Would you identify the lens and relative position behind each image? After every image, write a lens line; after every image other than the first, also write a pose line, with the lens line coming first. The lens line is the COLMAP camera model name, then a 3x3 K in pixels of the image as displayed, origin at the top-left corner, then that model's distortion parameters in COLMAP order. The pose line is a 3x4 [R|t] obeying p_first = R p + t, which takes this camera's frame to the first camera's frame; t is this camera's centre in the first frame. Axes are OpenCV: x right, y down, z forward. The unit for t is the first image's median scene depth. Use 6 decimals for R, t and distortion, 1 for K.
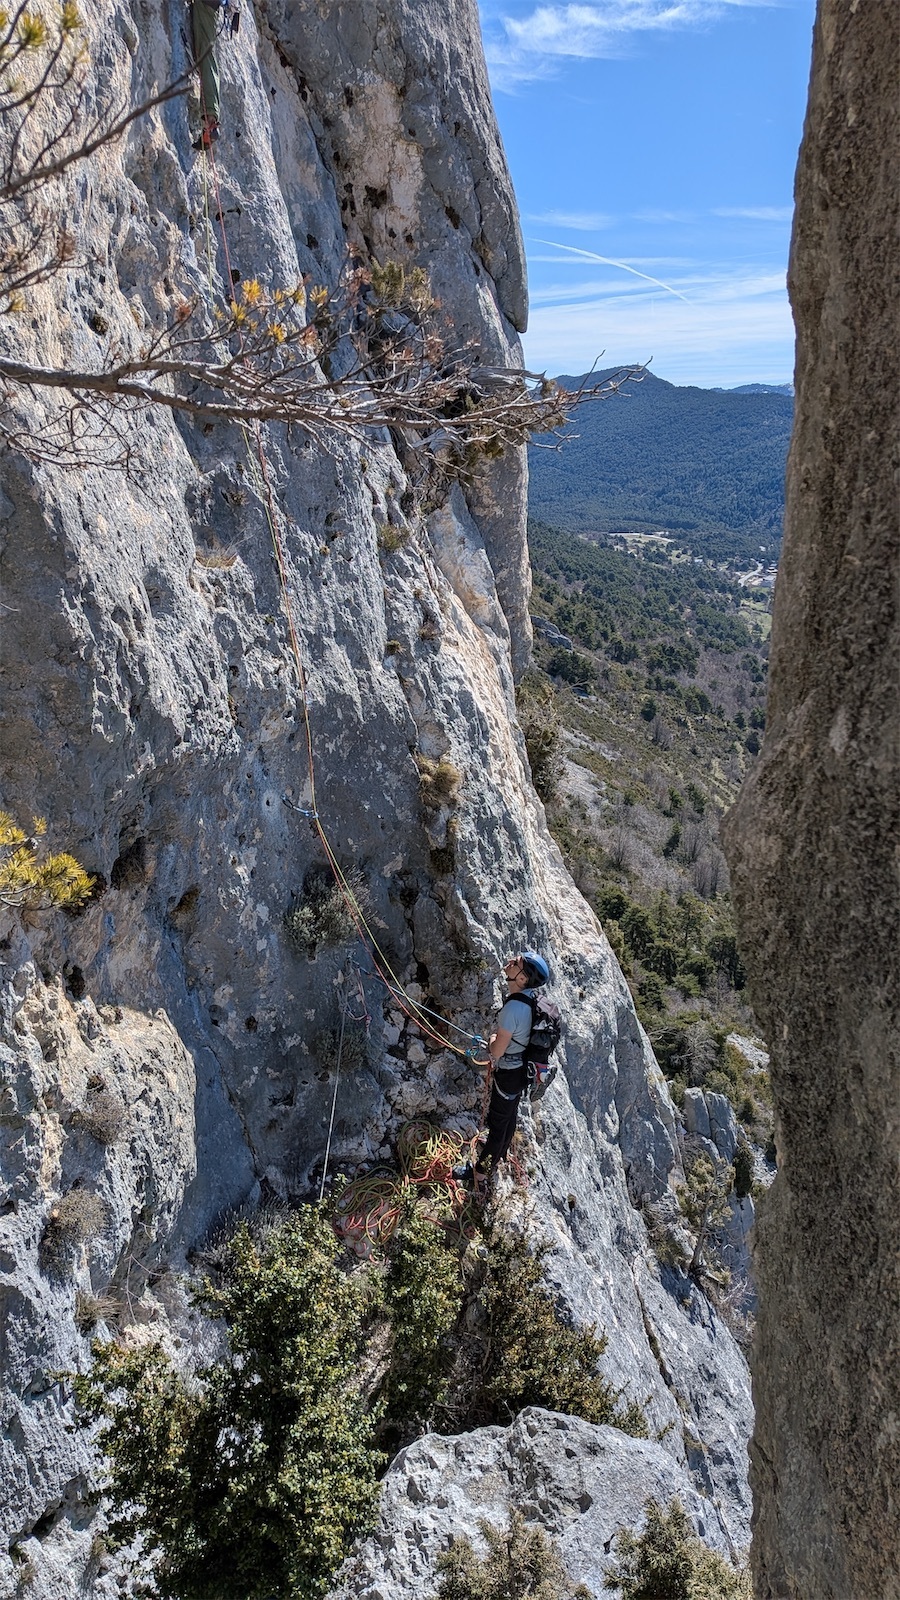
lens RADIAL K [[1131.0, 0, 433.5], [0, 1131.0, 758.0], [0, 0, 1]] dist [0.130377, -0.233741]
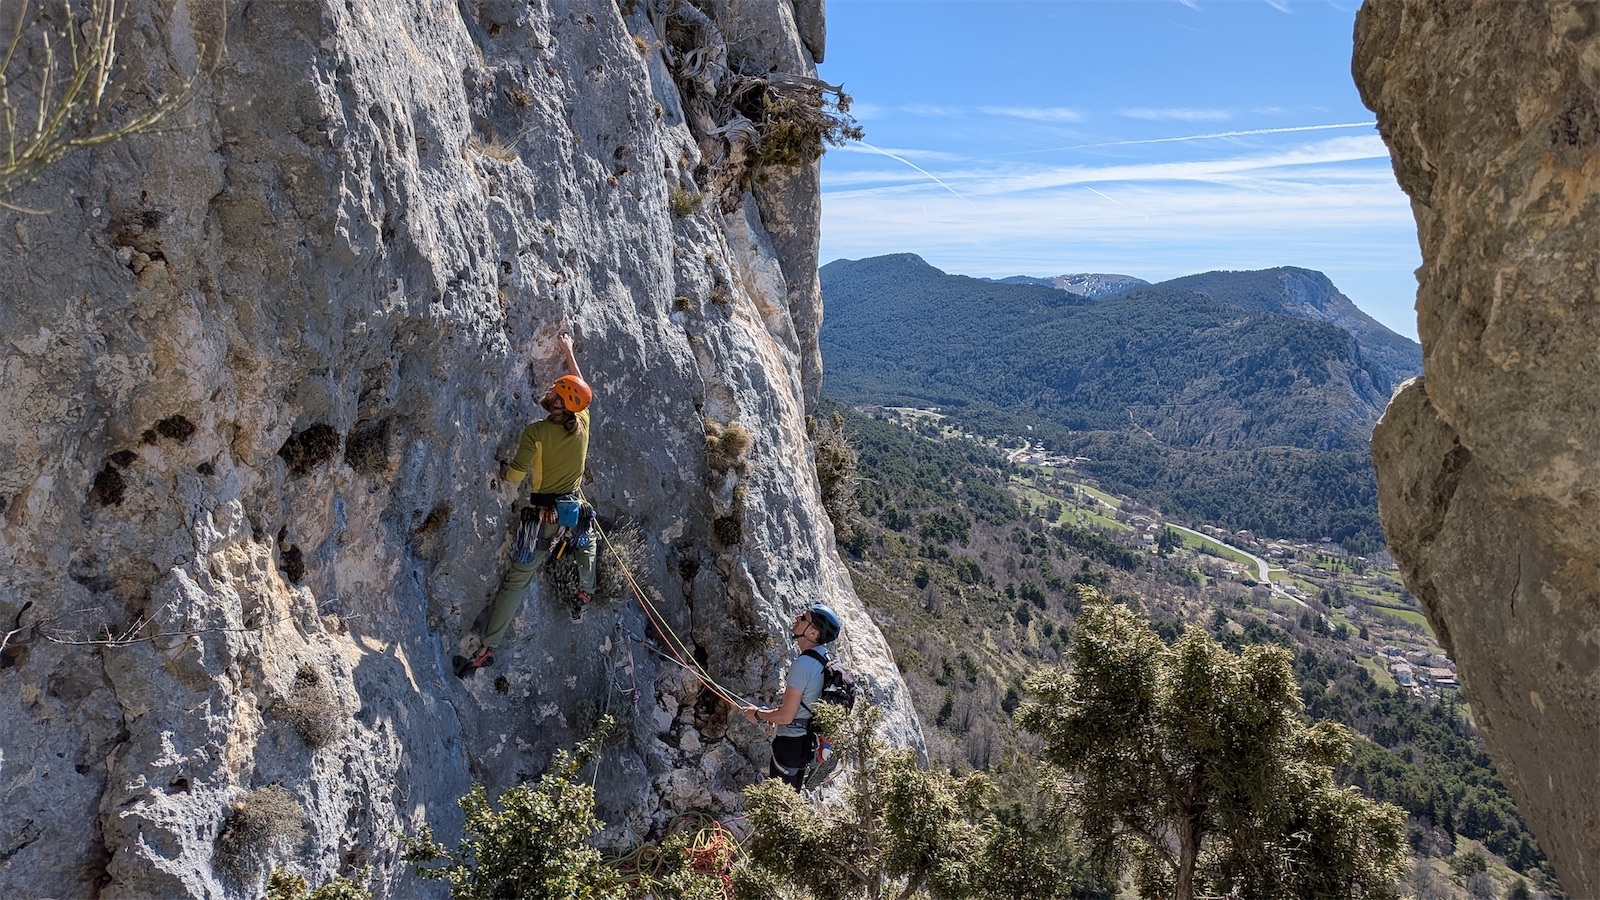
lens RADIAL K [[1134.2, 0, 803.3], [0, 1134.2, 461.0], [0, 0, 1]] dist [0.120219, -0.204278]
pose [[0.996015, 0.035989, 0.081597, -0.007760], [-0.023433, 0.988422, -0.149909, 0.170675], [-0.086048, 0.147399, 0.985327, 0.088052]]
